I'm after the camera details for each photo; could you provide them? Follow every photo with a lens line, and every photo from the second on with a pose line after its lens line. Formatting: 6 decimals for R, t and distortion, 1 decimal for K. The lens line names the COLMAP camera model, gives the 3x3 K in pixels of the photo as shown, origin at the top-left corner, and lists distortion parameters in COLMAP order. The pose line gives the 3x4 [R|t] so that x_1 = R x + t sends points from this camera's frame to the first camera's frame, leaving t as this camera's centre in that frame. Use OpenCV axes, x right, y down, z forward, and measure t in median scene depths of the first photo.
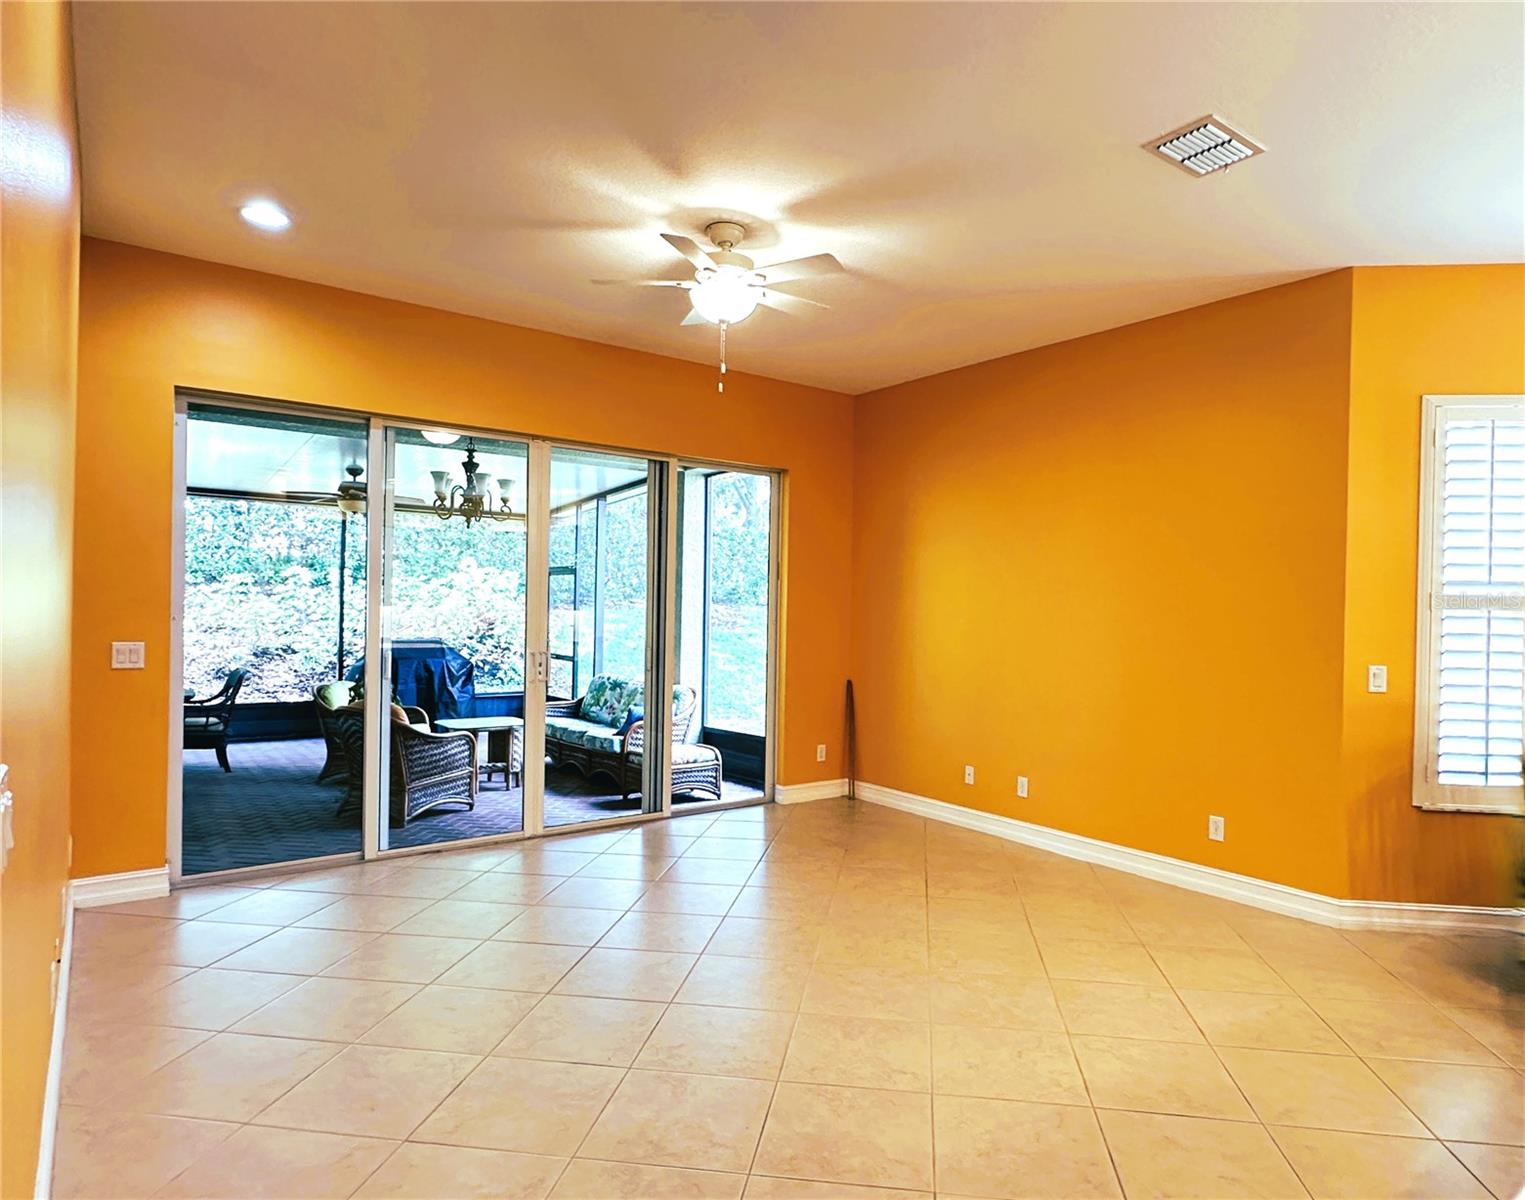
lens RADIAL K [[908.5, 0, 765.4], [0, 908.5, 603.6], [0, 0, 1]] dist [-0.002618, 0.000013]
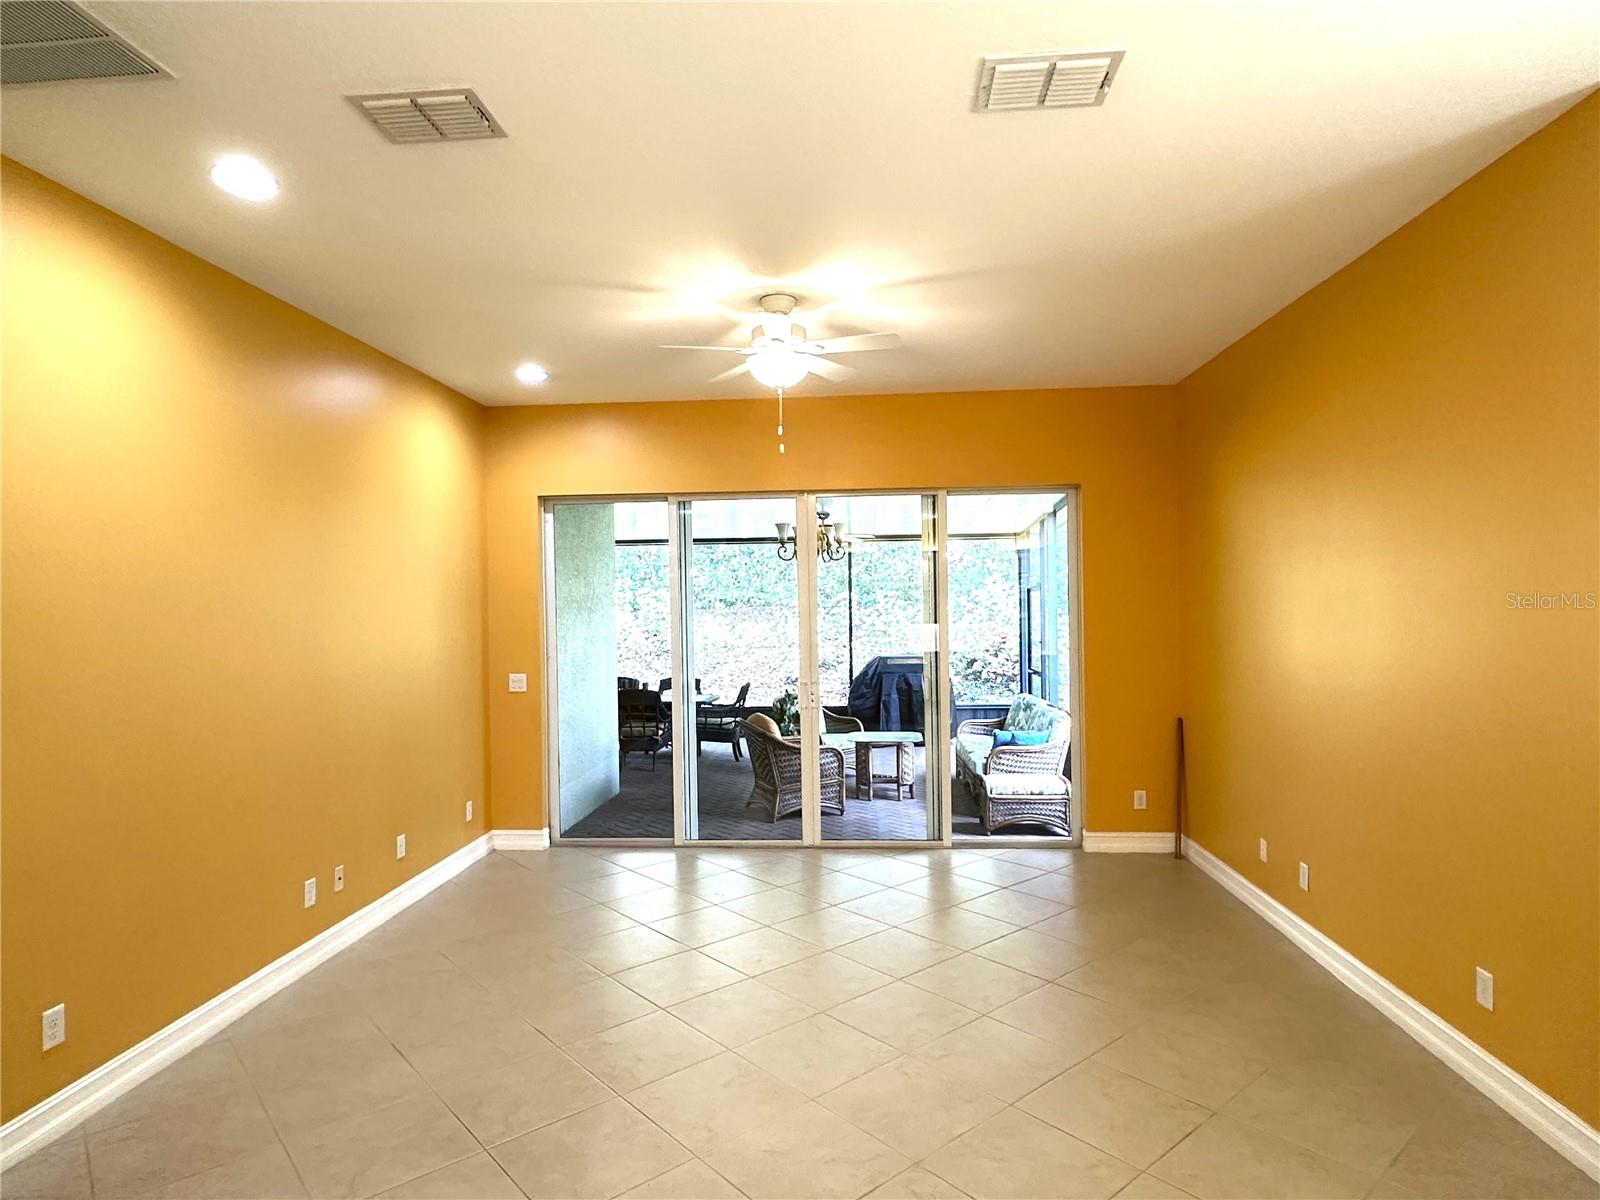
lens RADIAL K [[895.5, 0, 799.6], [0, 895.5, 603.3], [0, 0, 1]] dist [0.007289, 0.002431]
pose [[0.749629, -0.031950, -0.661087, 0.386388], [0.033261, 0.999391, -0.010584, -0.026601], [0.661023, -0.014055, 0.750234, 0.132295]]
